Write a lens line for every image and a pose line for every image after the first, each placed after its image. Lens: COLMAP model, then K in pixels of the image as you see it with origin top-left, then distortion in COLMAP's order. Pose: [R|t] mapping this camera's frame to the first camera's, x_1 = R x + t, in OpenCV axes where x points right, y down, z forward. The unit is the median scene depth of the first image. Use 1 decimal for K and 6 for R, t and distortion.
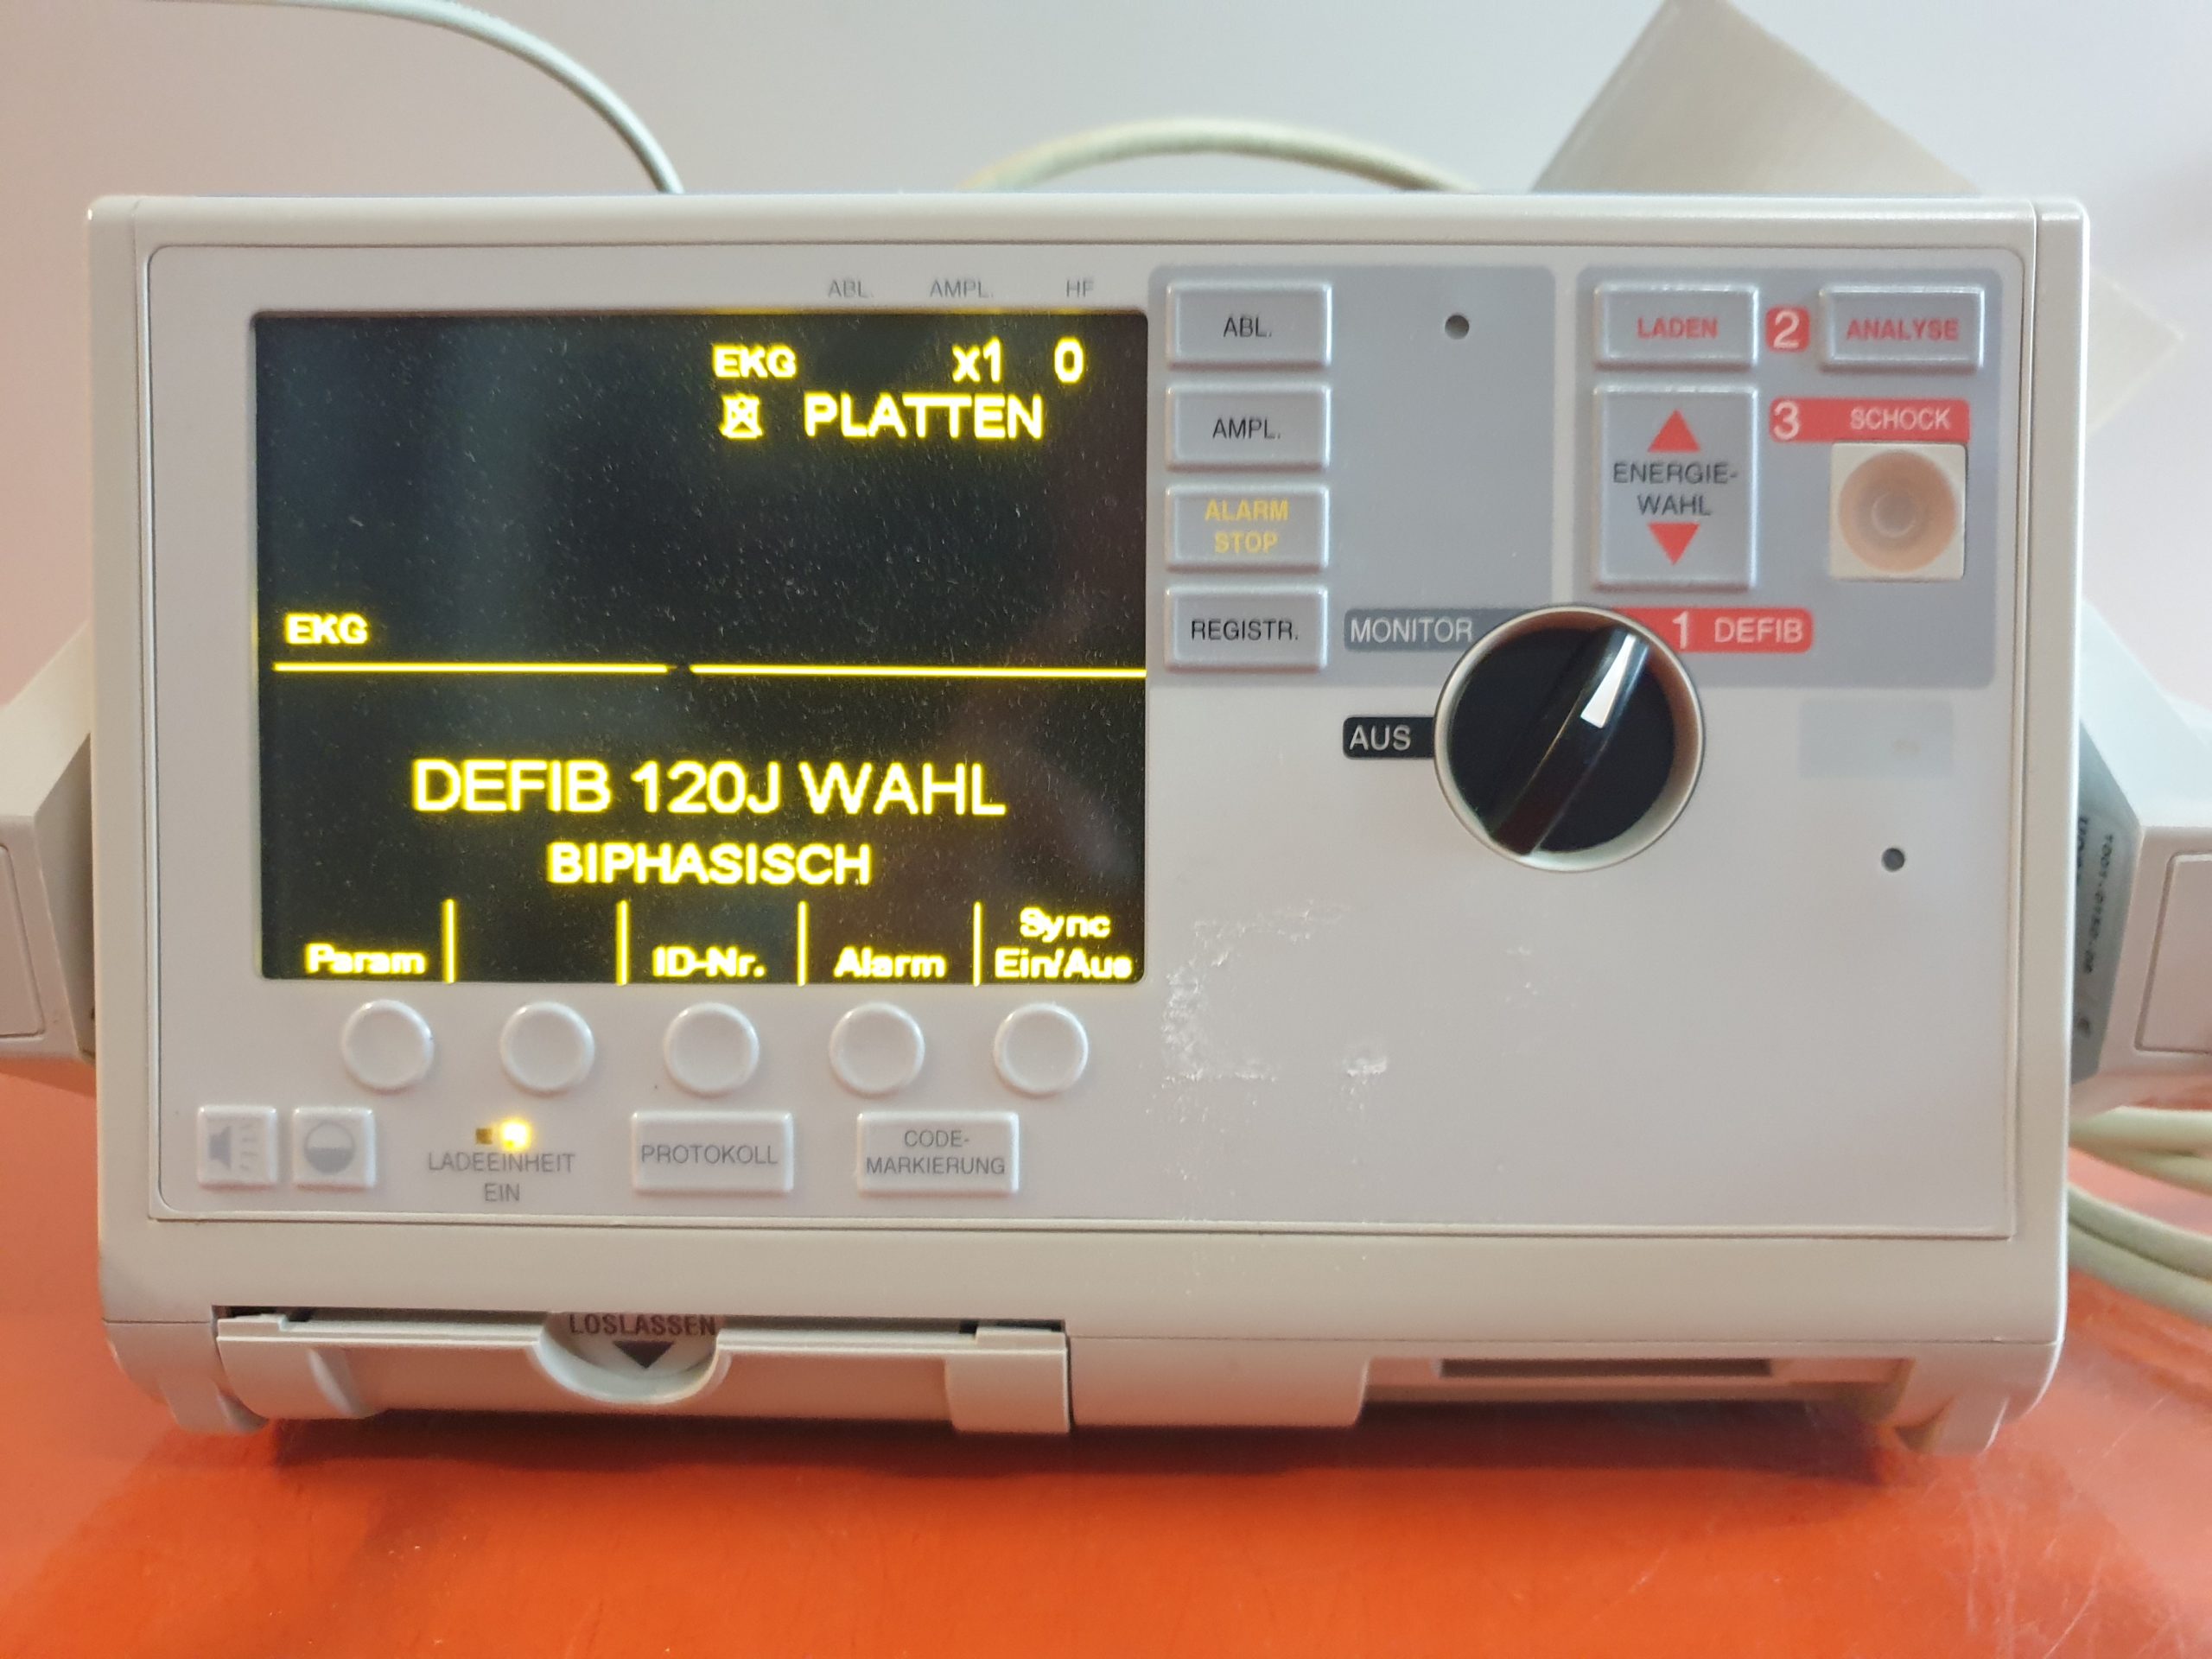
lens RADIAL K [[1824.6, 0, 1155.9], [0, 1824.6, 832.0], [0, 0, 1]] dist [0.106247, -0.448441]
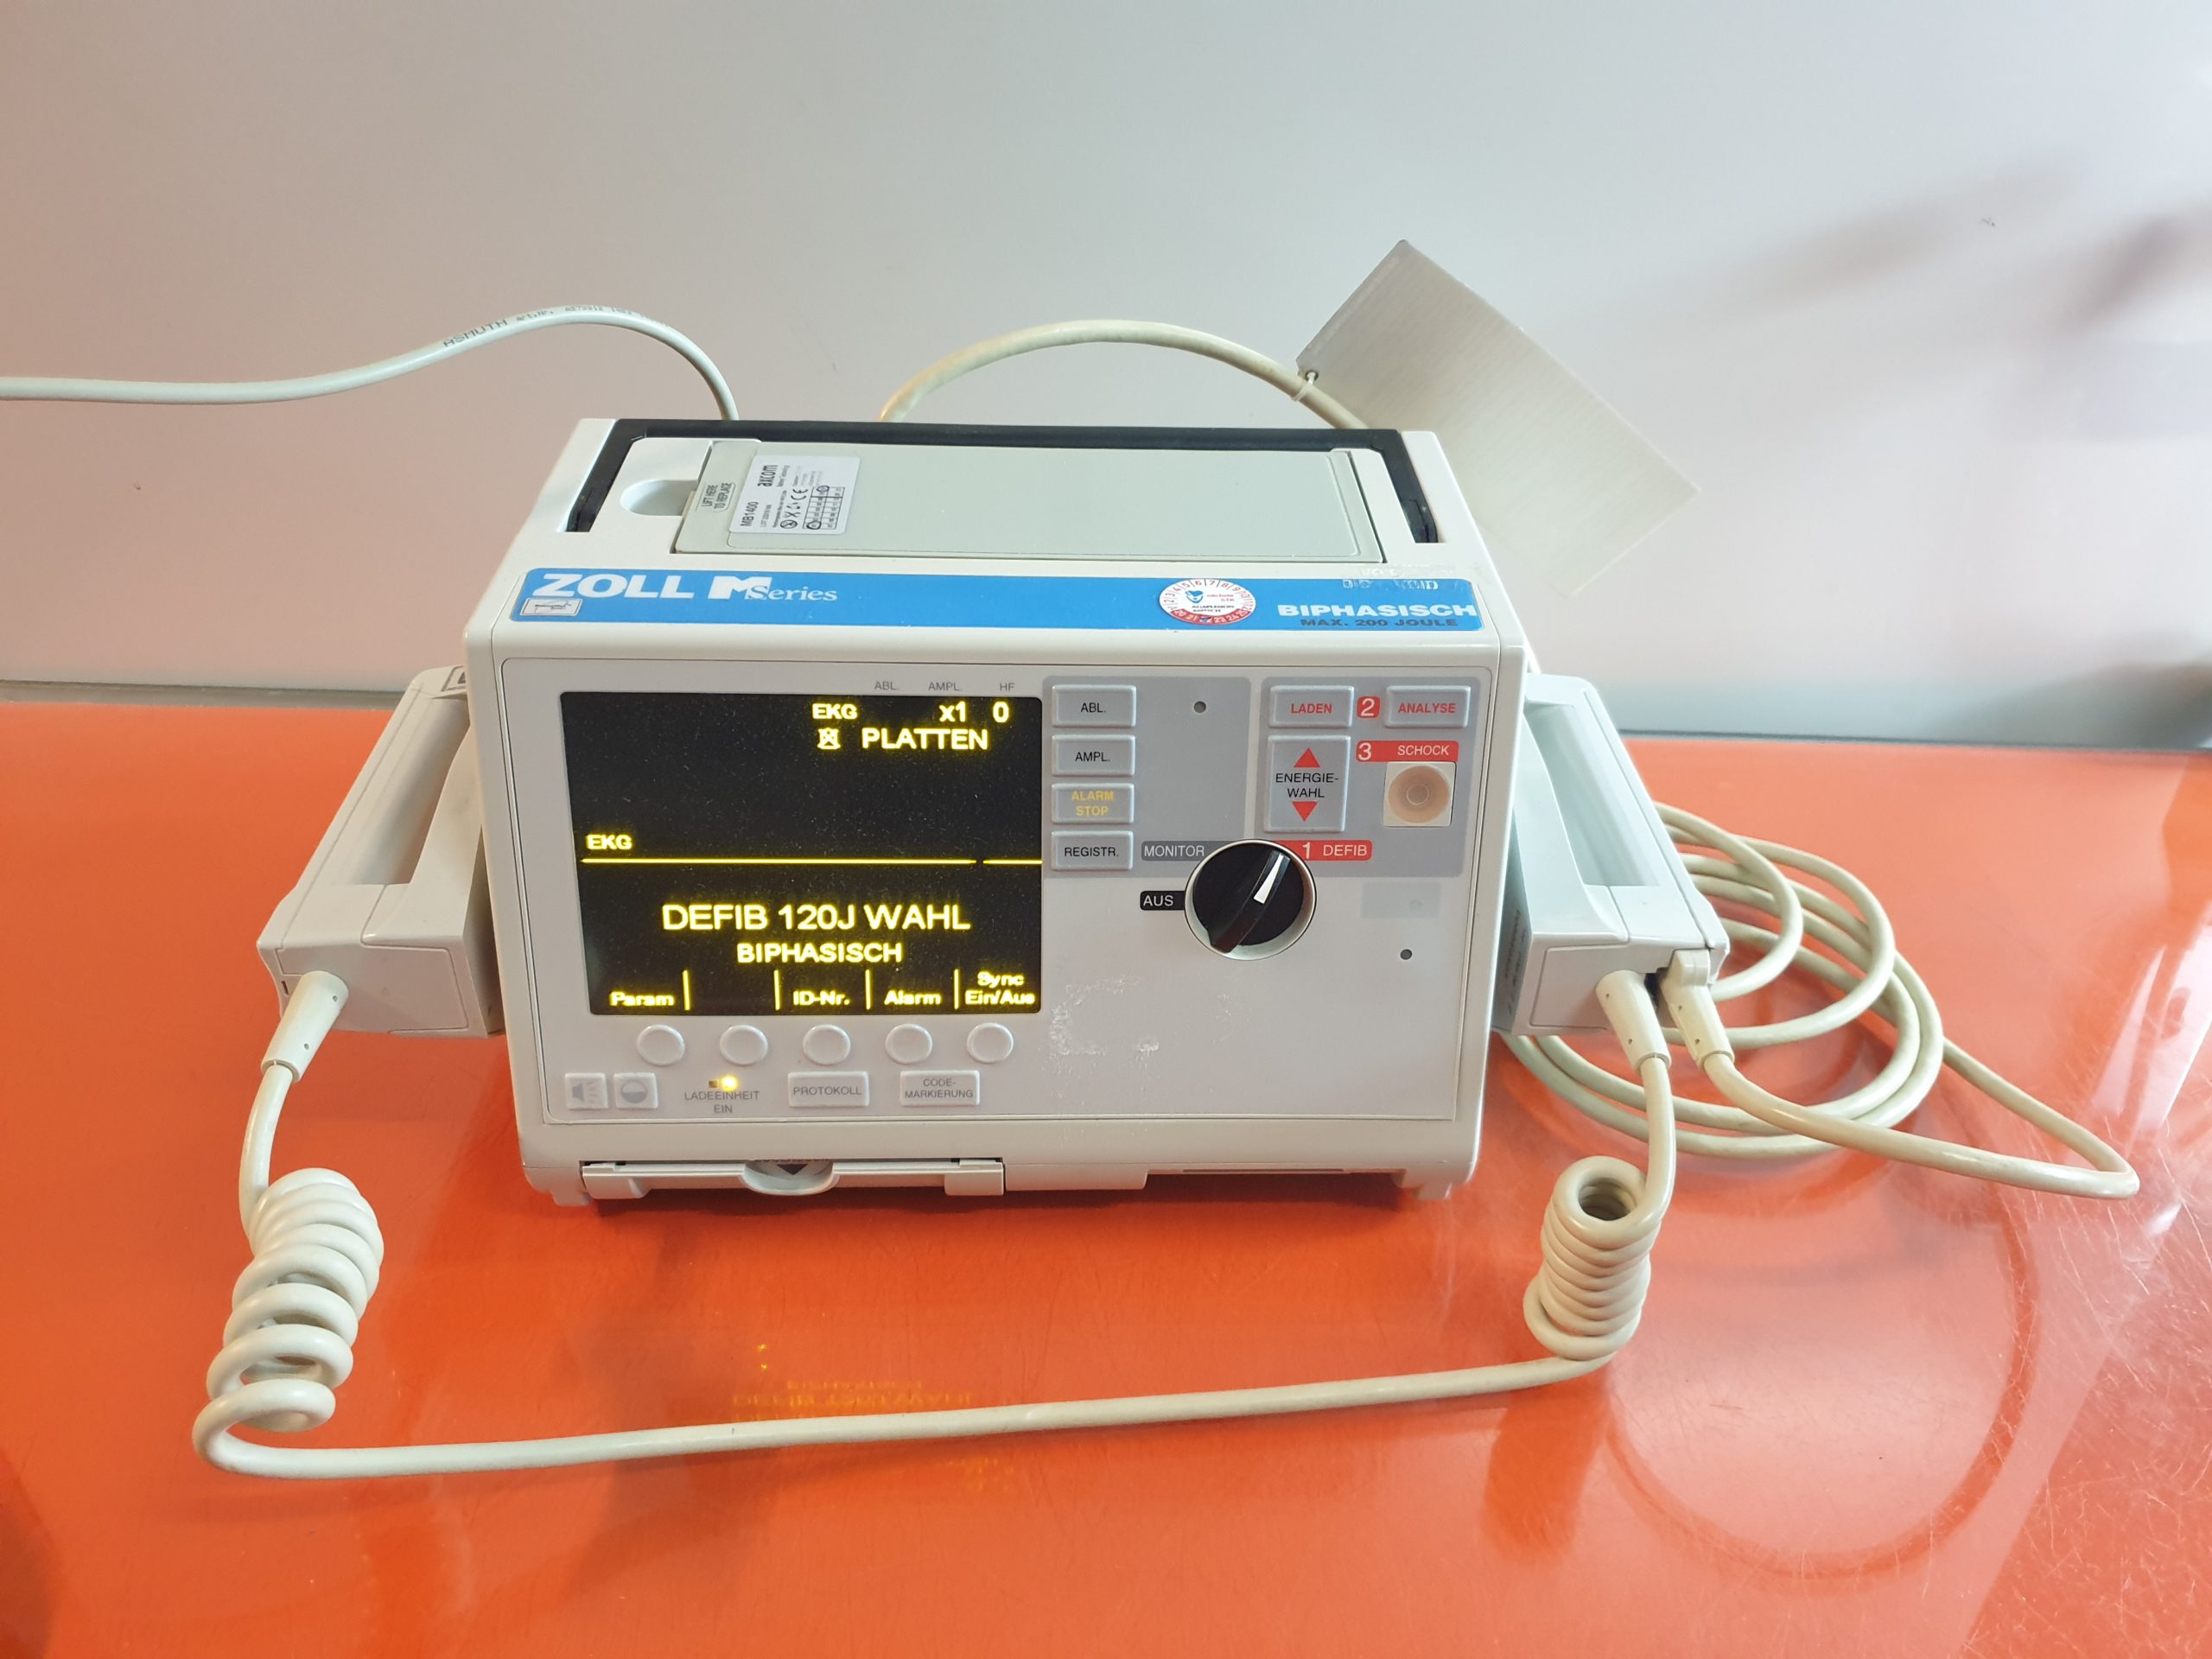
lens RADIAL K [[1824.6, 0, 1155.9], [0, 1824.6, 832.0], [0, 0, 1]] dist [0.106247, -0.448441]
pose [[0.997041, -0.006863, 0.076564, -0.032719], [-0.017572, 0.949285, 0.313925, -0.740489], [-0.074835, -0.314341, 0.946356, -0.863312]]
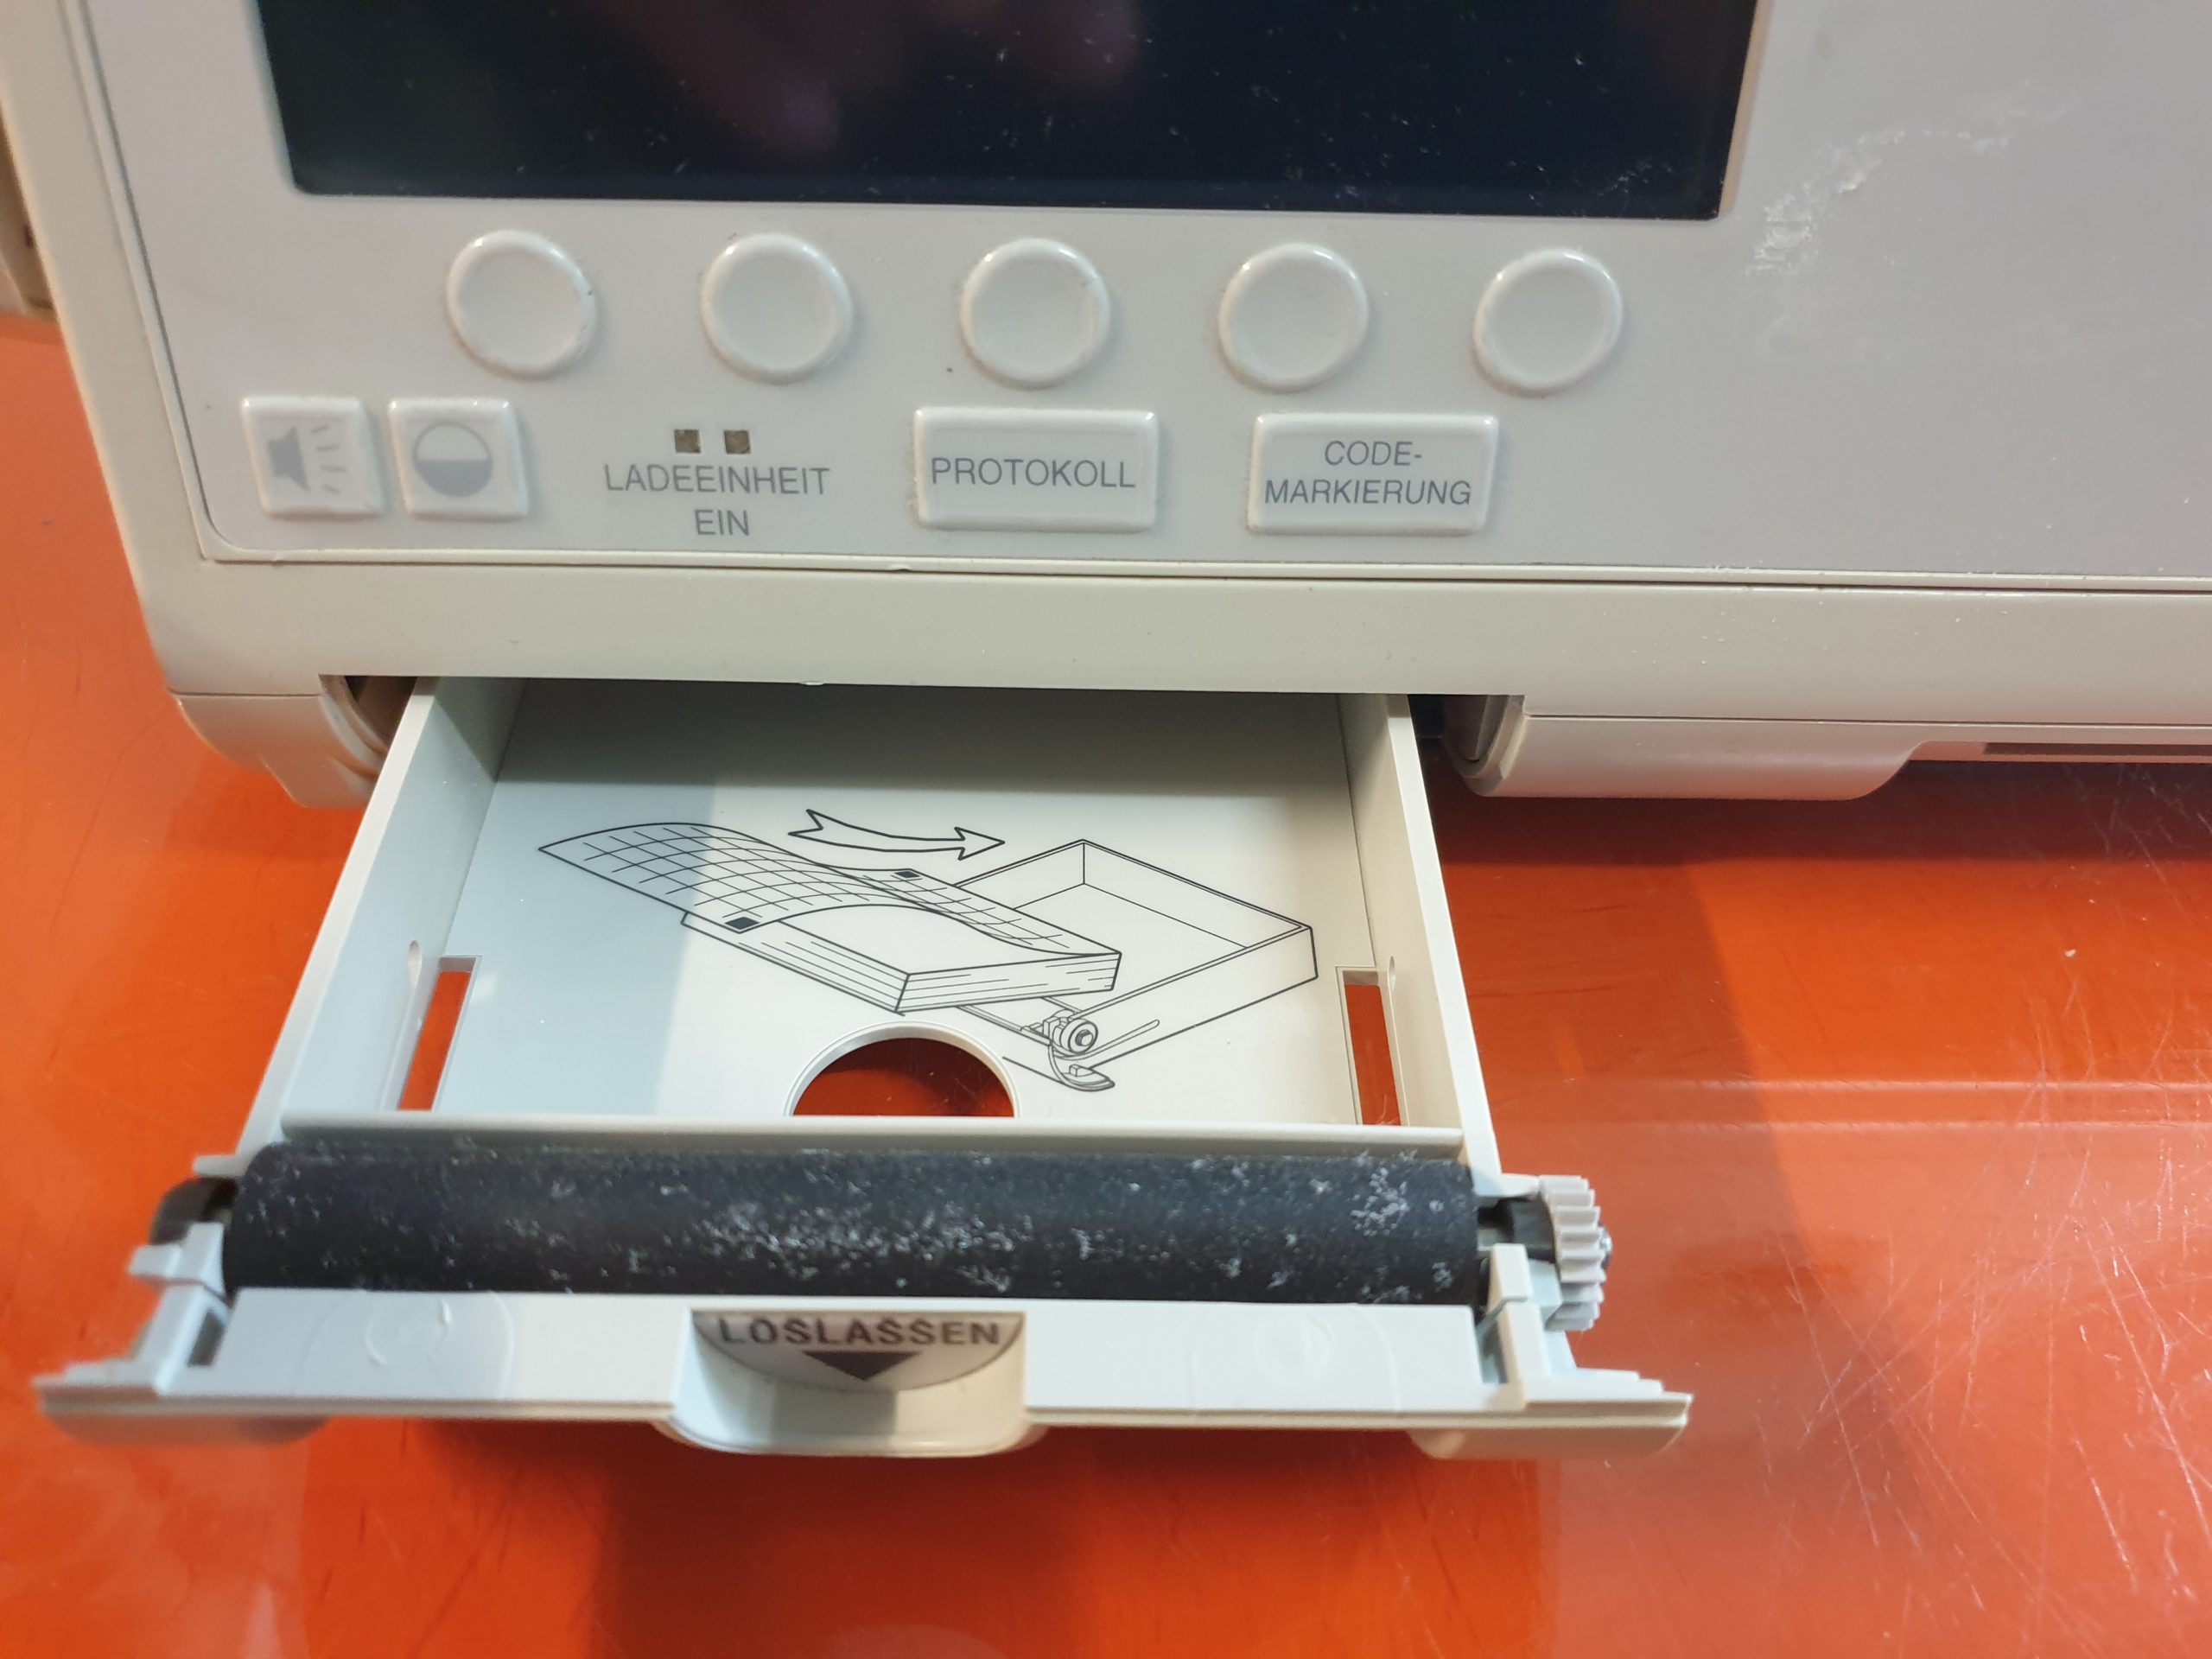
lens RADIAL K [[1824.6, 0, 1155.9], [0, 1824.6, 832.0], [0, 0, 1]] dist [0.106247, -0.448441]
pose [[0.999812, 0.004800, 0.018797, -0.208881], [-0.013229, 0.877368, 0.479636, -0.030232], [-0.014189, -0.479794, 0.877266, 0.347029]]
